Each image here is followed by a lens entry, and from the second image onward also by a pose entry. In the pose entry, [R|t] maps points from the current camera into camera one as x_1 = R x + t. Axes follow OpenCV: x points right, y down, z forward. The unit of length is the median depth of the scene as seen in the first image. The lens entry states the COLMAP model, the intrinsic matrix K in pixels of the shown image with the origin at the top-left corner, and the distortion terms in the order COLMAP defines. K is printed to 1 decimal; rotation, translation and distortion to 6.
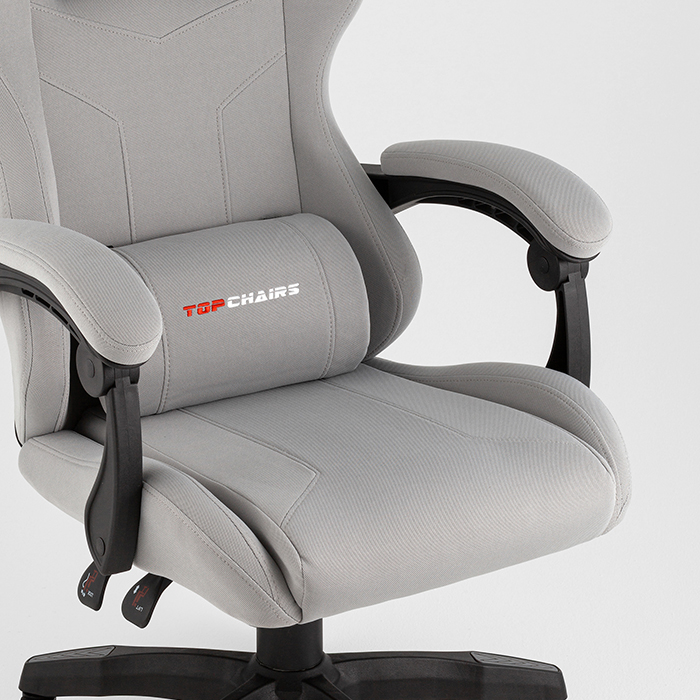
lens RADIAL K [[4374.5, 0, 351.2], [0, 4374.5, 349.8], [0, 0, 1]] dist [0.159710, 0.000000]
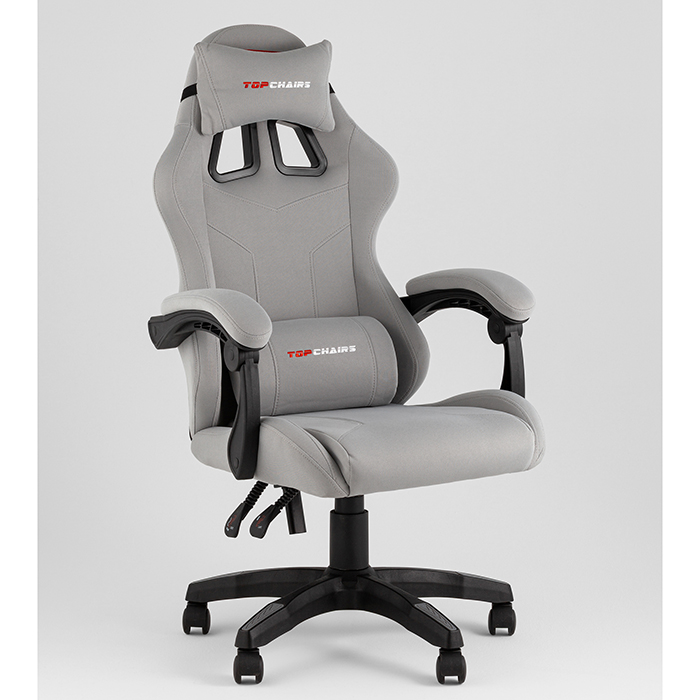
lens RADIAL K [[4374.5, 0, 349.4], [0, 4374.5, 352.2], [0, 0, 1]] dist [0.159710, 0.000000]
pose [[0.998781, -0.001896, -0.049328, 0.070863], [-0.010212, 0.969713, -0.244034, 0.409705], [0.048297, 0.244241, 0.968511, -0.667163]]
